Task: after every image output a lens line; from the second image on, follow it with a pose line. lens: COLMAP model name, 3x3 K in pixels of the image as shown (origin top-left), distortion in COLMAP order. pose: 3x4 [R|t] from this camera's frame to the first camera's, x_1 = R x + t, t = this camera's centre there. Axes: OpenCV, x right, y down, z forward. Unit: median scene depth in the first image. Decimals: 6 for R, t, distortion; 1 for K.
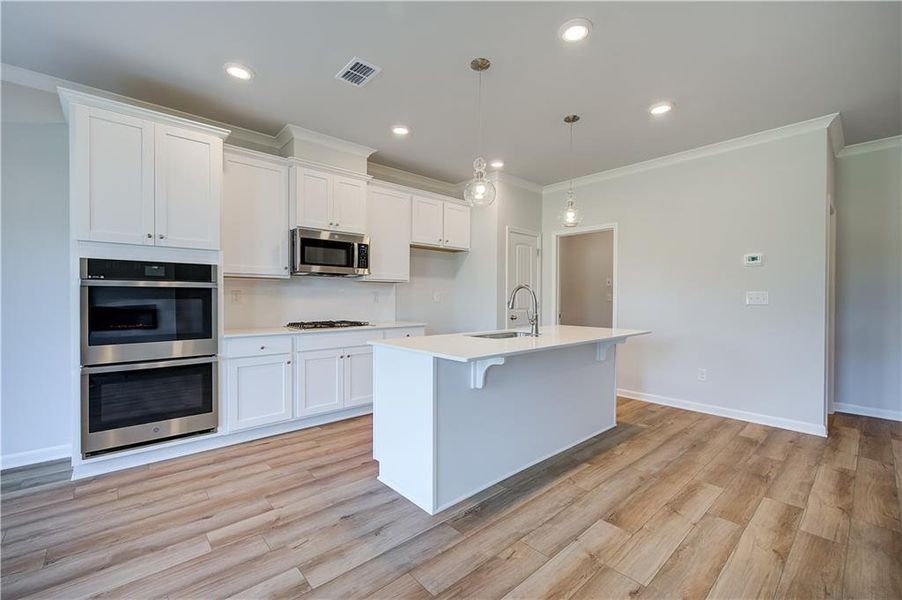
lens RADIAL K [[378.7, 0, 458.8], [0, 378.7, 301.9], [0, 0, 1]] dist [-0.000453, -0.000078]
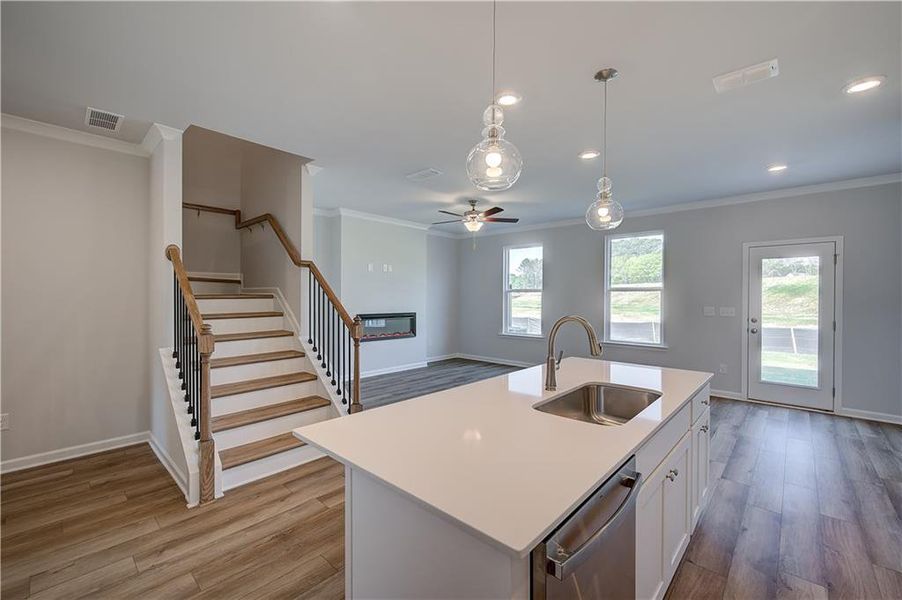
lens RADIAL K [[373.4, 0, 455.5], [0, 373.4, 299.9], [0, 0, 1]] dist [-0.000717, -0.000154]
pose [[-0.995369, -0.008670, -0.095733, 0.394138], [-0.010866, 0.999689, 0.022442, -0.074767], [0.095509, 0.023378, -0.995154, 1.469618]]
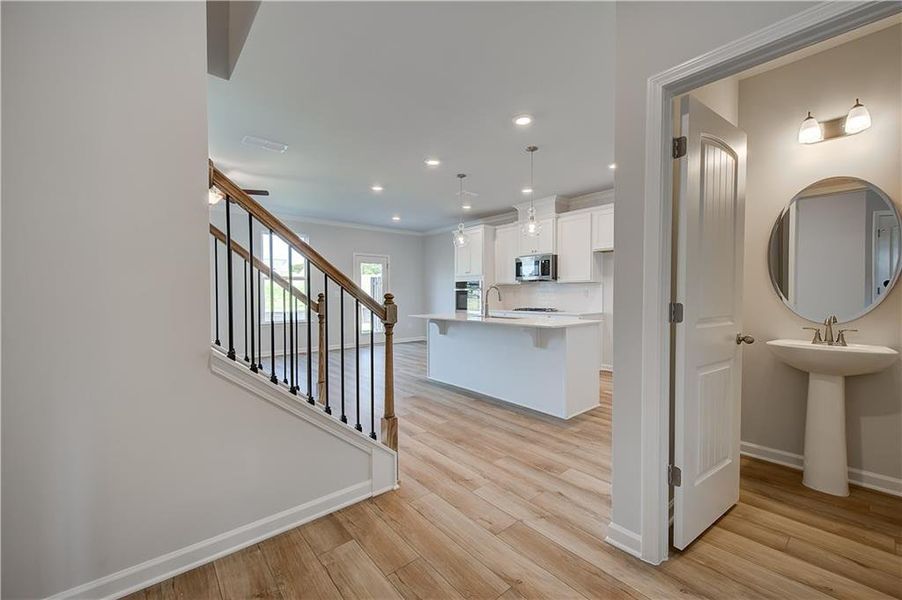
lens RADIAL K [[360.9, 0, 454.6], [0, 360.9, 301.1], [0, 0, 1]] dist [-0.000428, -0.000111]
pose [[-0.026275, 0.014450, -0.999550, 1.528260], [-0.013009, 0.999806, 0.014796, 0.000791], [0.999570, 0.013392, -0.026082, 0.800519]]
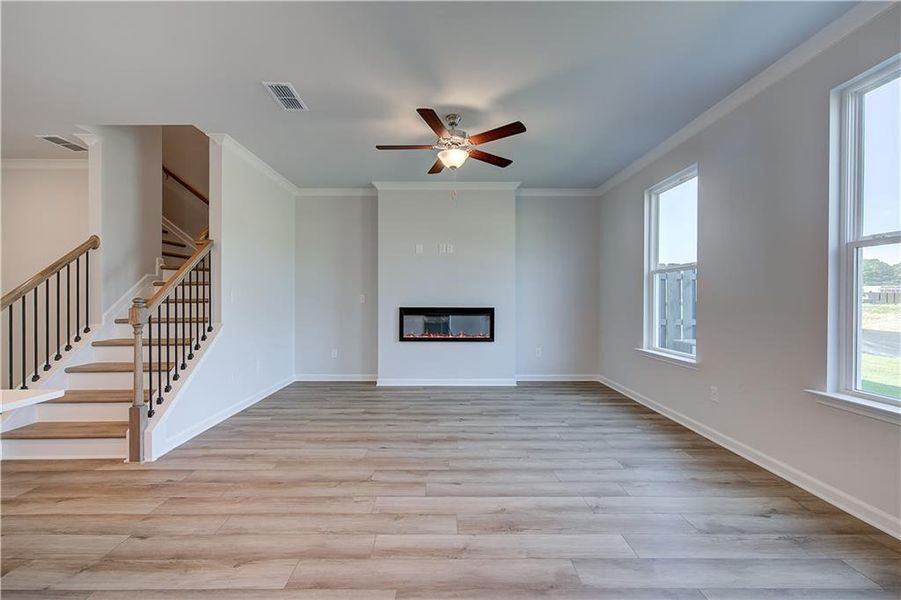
lens RADIAL K [[375.8, 0, 439.4], [0, 375.8, 298.2], [0, 0, 1]] dist [-0.010817, -0.000033]
pose [[-0.728313, -0.004326, 0.685231, -0.495130], [0.002925, 0.999951, 0.009421, -0.003723], [-0.685239, 0.008866, -0.728264, 0.572872]]
